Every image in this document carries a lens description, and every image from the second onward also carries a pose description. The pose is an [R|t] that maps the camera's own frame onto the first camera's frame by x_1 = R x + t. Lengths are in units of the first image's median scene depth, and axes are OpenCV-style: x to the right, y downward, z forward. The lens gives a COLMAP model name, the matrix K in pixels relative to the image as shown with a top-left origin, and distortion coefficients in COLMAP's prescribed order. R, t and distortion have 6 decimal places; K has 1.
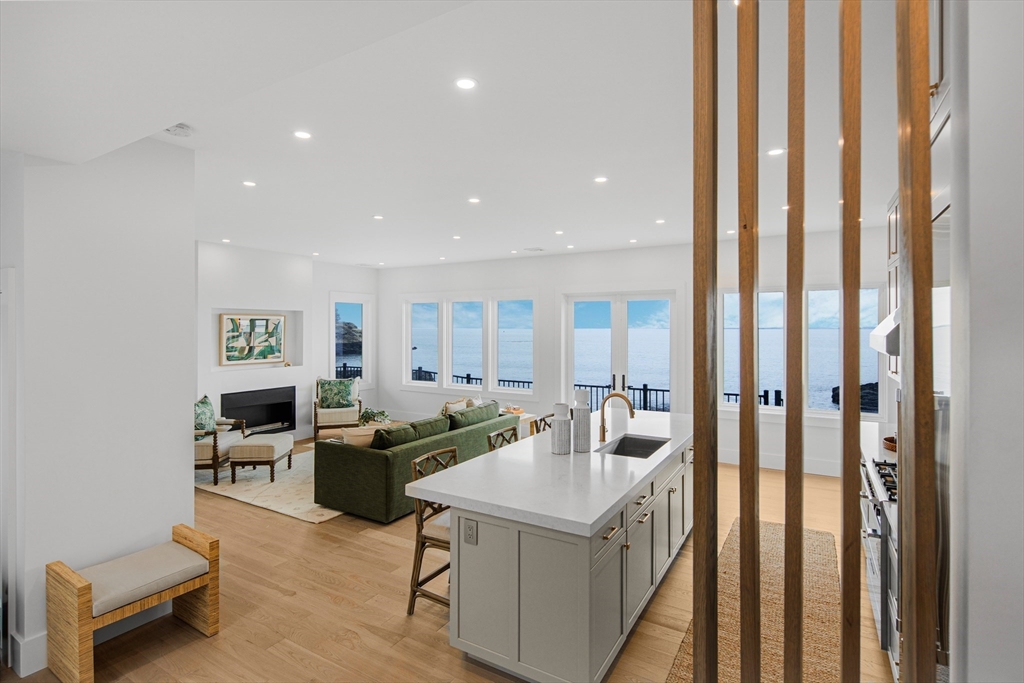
lens RADIAL K [[504.3, 0, 507.6], [0, 504.3, 338.3], [0, 0, 1]] dist [-0.000129, -0.000877]
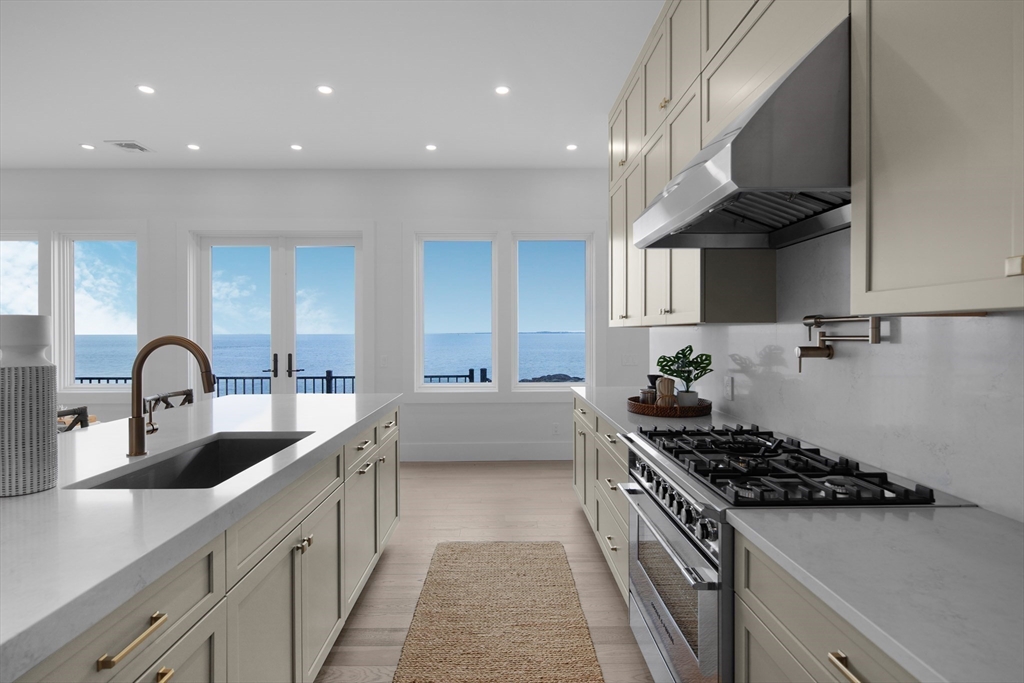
lens RADIAL K [[504.3, 0, 510.7], [0, 504.3, 340.7], [0, 0, 1]] dist [-0.000129, -0.000877]
pose [[0.853980, -0.002764, 0.520299, 0.121796], [0.006910, 0.999958, -0.006029, 0.057001], [-0.520260, 0.008744, 0.853963, 0.230578]]
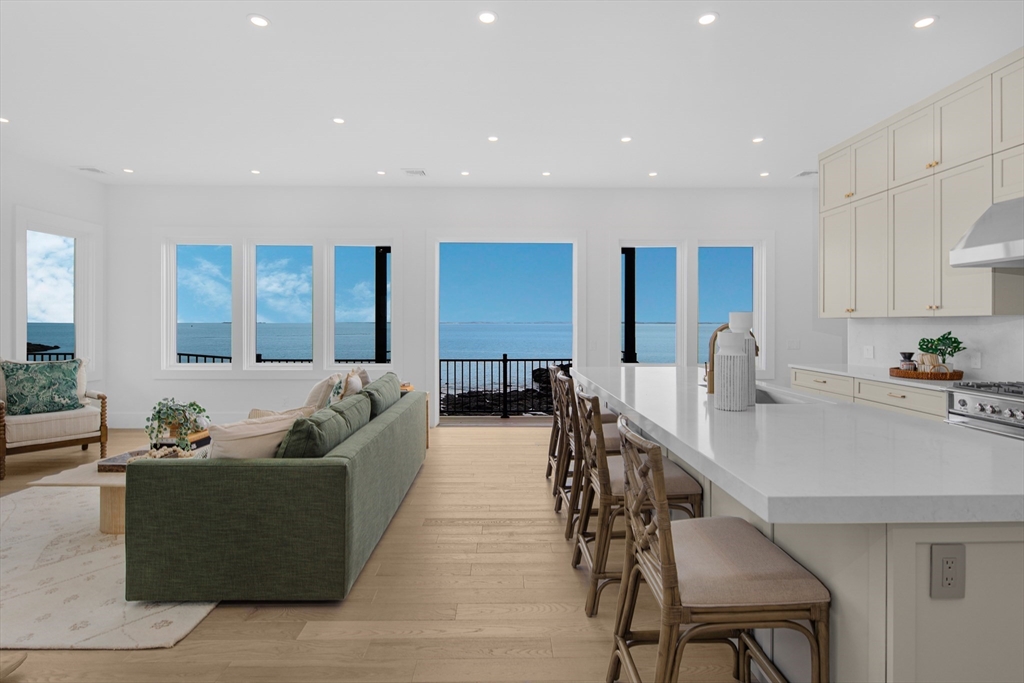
lens RADIAL K [[504.3, 0, 511.0], [0, 504.3, 330.9], [0, 0, 1]] dist [-0.000129, -0.000877]
pose [[0.848116, -0.008180, 0.529748, -0.200338], [0.010152, 0.999948, -0.000811, 0.055005], [-0.529714, 0.006066, 0.848155, 0.265967]]
